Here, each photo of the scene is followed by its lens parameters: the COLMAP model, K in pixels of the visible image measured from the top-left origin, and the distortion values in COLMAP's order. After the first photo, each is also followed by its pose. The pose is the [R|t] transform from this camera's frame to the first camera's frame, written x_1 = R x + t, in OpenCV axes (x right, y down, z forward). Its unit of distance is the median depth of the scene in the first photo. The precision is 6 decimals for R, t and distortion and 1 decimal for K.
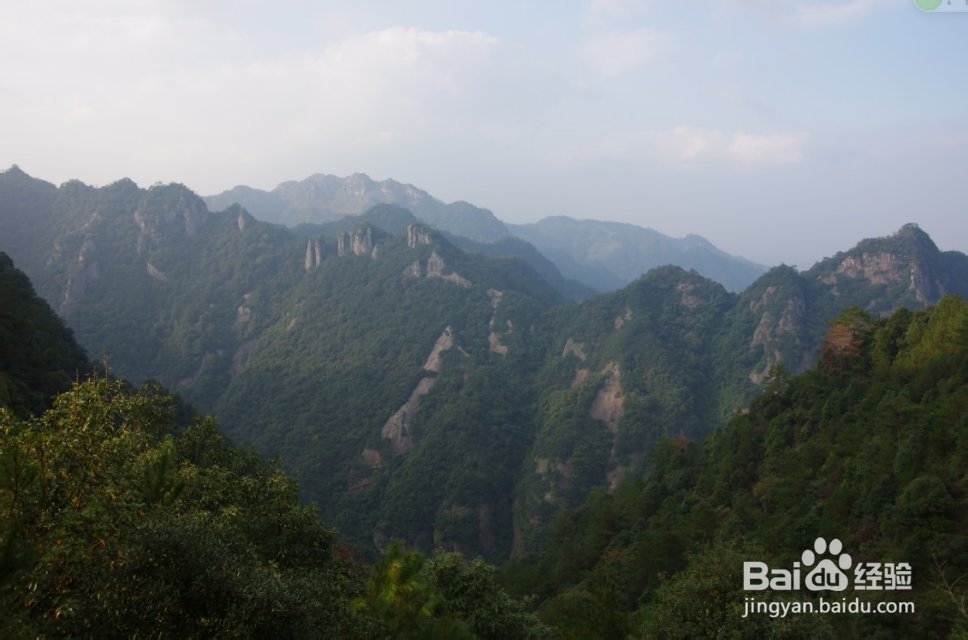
lens RADIAL K [[736.7, 0, 484.0], [0, 736.7, 320.0], [0, 0, 1]] dist [-0.145620, 0.122938]
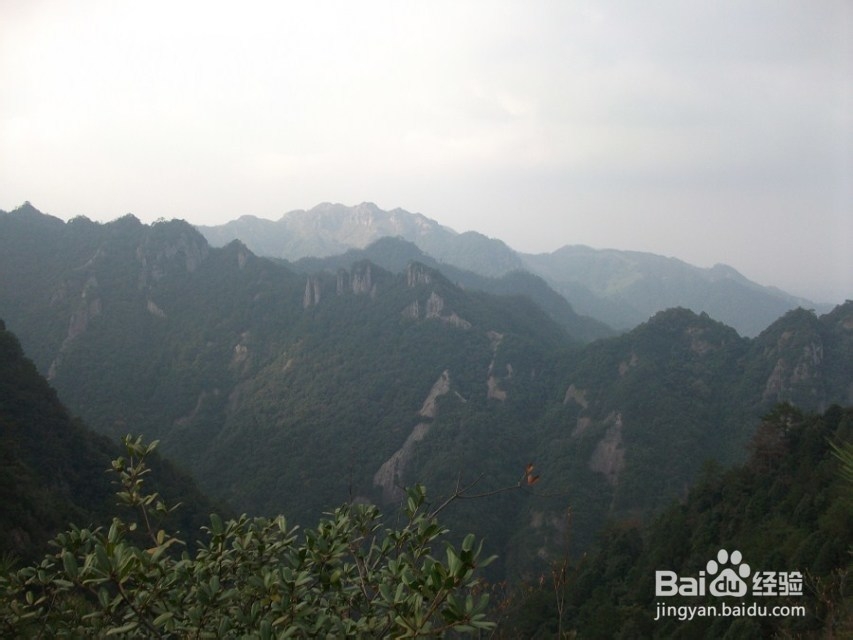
lens RADIAL K [[772.5, 0, 426.5], [0, 772.5, 320.0], [0, 0, 1]] dist [-0.142738, 0.084216]
pose [[0.995375, 0.007403, -0.095776, 0.023304], [-0.011254, 0.999147, -0.039732, -0.016715], [0.095400, 0.040626, 0.994610, -0.016945]]
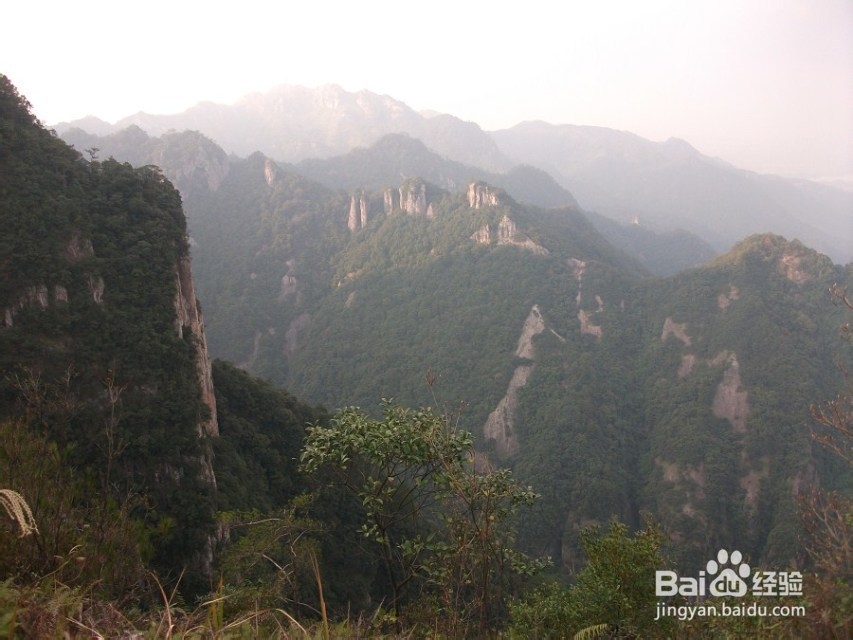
lens RADIAL K [[772.5, 0, 426.5], [0, 772.5, 320.0], [0, 0, 1]] dist [-0.142738, 0.084216]
pose [[0.999890, -0.014542, -0.002755, -0.183262], [0.014777, 0.991409, 0.129957, -0.100292], [0.000842, -0.129984, 0.991516, 0.048962]]
